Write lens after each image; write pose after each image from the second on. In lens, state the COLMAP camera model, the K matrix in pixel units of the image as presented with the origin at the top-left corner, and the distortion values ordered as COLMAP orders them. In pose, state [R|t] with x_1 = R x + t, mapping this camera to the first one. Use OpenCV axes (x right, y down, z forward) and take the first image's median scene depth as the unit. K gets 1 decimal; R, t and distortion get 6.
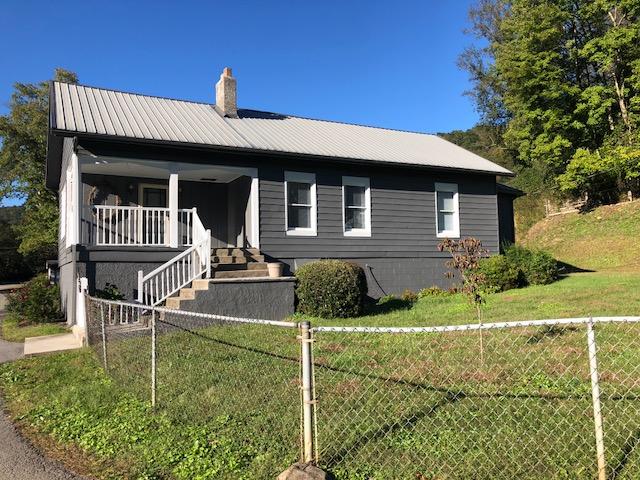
lens RADIAL K [[529.5, 0, 319.8], [0, 529.5, 234.3], [0, 0, 1]] dist [0.037752, -0.033148]
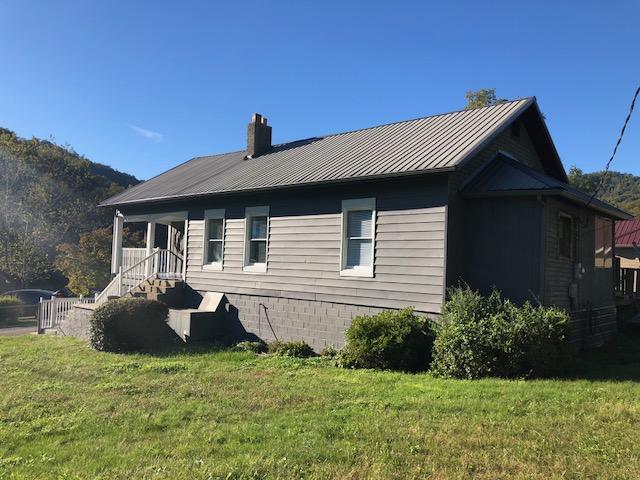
lens RADIAL K [[529.5, 0, 319.3], [0, 529.5, 240.1], [0, 0, 1]] dist [0.037752, -0.033148]
pose [[0.344195, -0.067152, -0.936494, 0.959237], [-0.062681, 0.993570, -0.094282, 0.029548], [0.936804, 0.091151, 0.337772, 0.793881]]
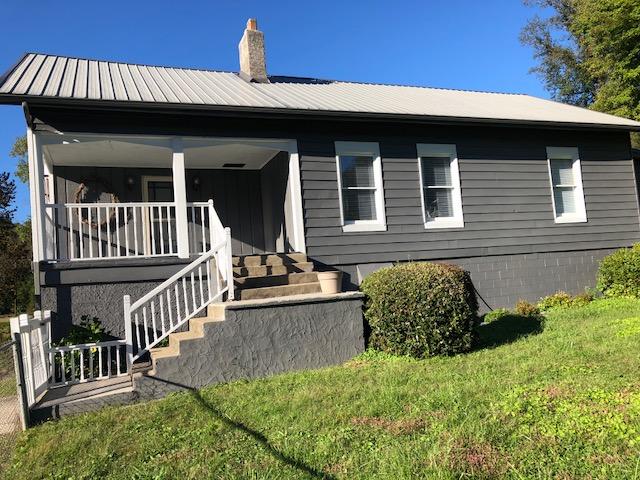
lens RADIAL K [[529.5, 0, 317.5], [0, 529.5, 239.0], [0, 0, 1]] dist [0.037752, -0.033148]
pose [[0.992297, -0.064511, -0.105763, -0.022069], [0.063501, 0.997899, -0.012886, 0.017037], [0.106372, 0.006070, 0.994308, 0.280287]]
